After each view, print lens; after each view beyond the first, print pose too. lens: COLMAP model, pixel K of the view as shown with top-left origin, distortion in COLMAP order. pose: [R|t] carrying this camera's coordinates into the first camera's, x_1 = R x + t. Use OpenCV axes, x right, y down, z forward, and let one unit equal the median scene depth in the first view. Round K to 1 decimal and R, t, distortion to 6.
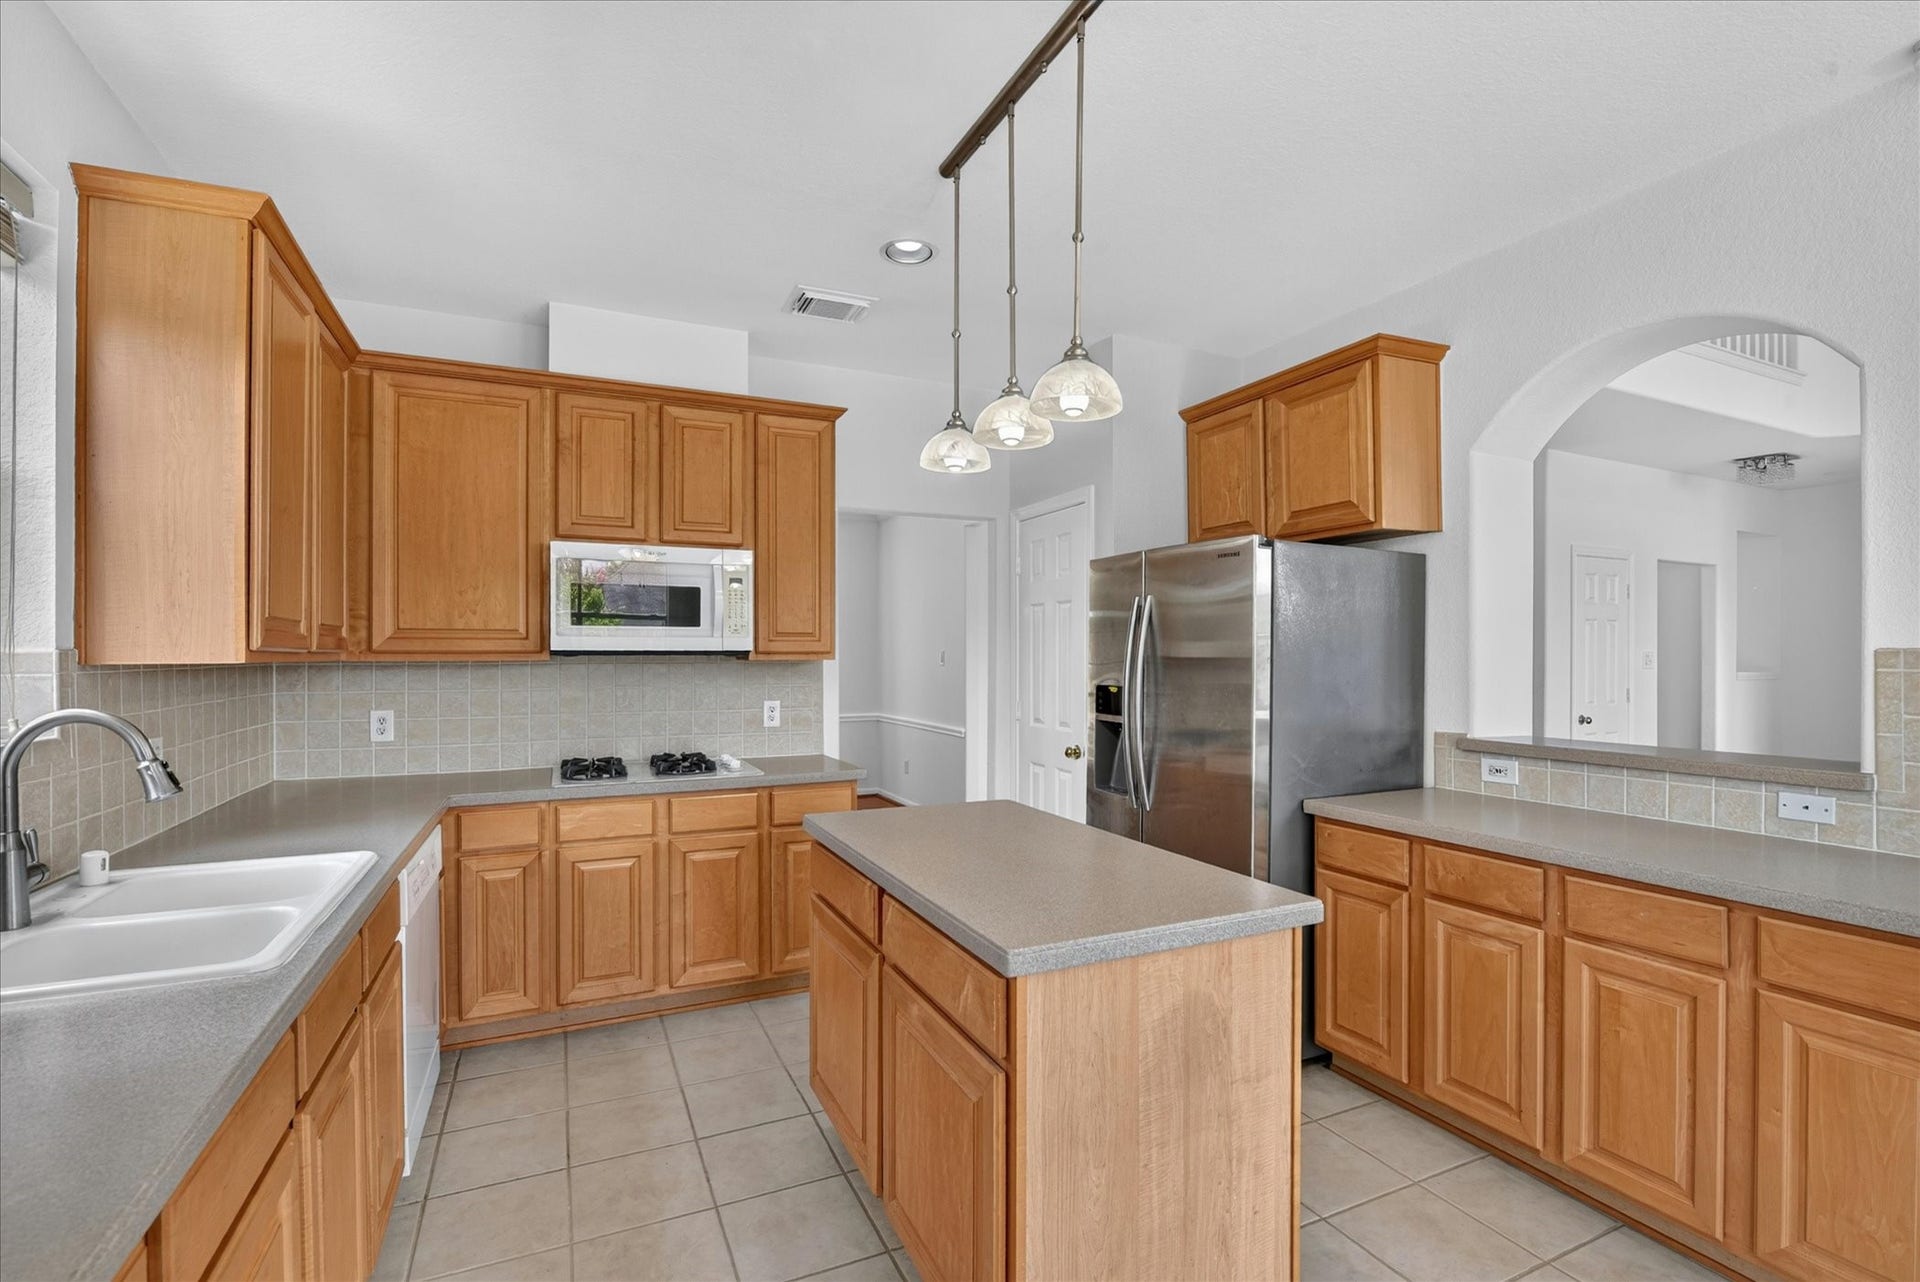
lens RADIAL K [[854.5, 0, 954.6], [0, 854.5, 660.7], [0, 0, 1]] dist [-0.017282, -0.001364]
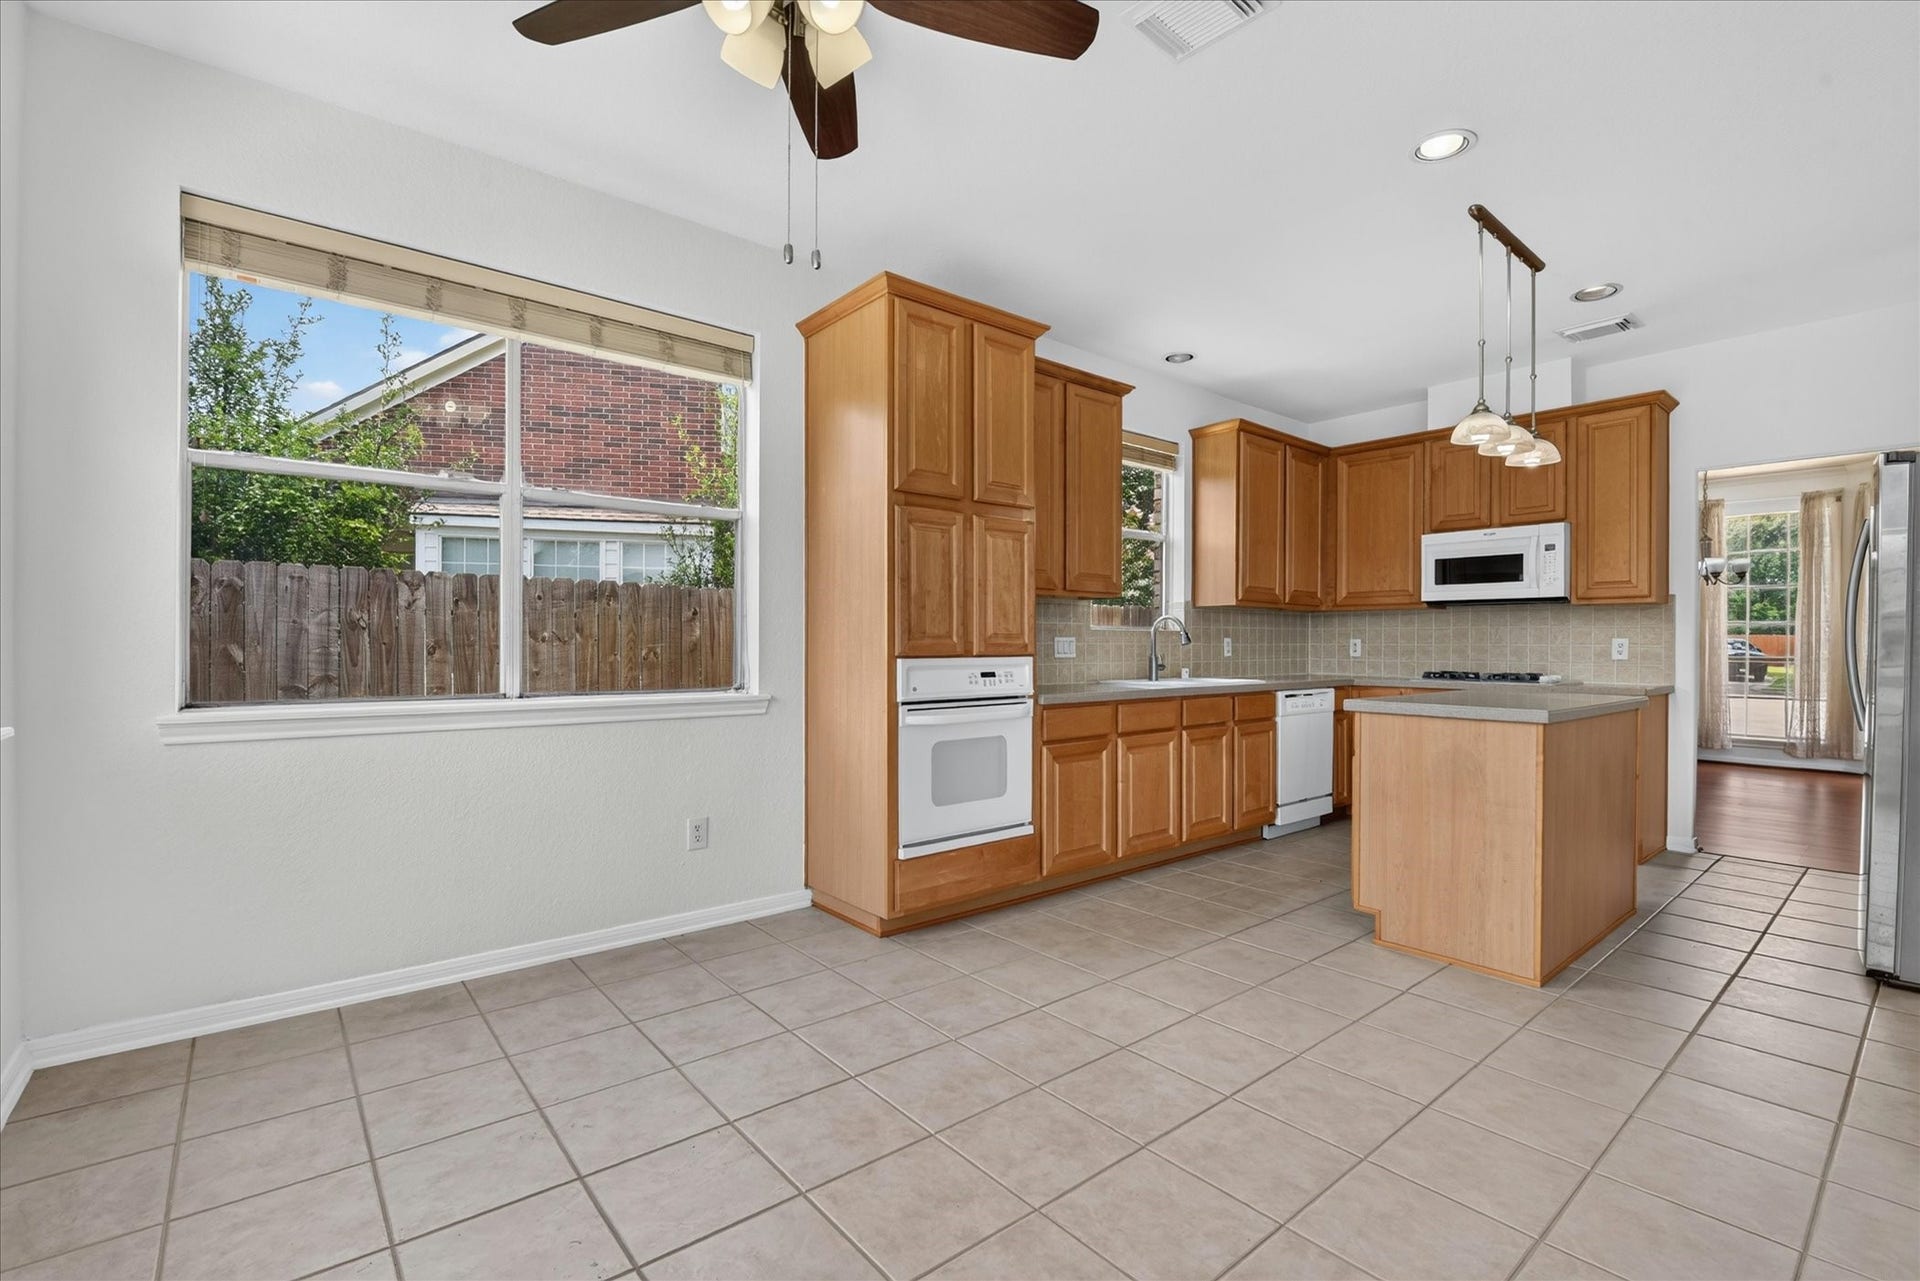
lens RADIAL K [[854.5, 0, 953.0], [0, 854.5, 650.2], [0, 0, 1]] dist [-0.017282, -0.001364]
pose [[0.249131, 0.009725, -0.968421, 0.896239], [-0.012213, 0.999902, 0.006899, 0.082684], [0.968393, 0.010109, 0.249226, -0.289844]]
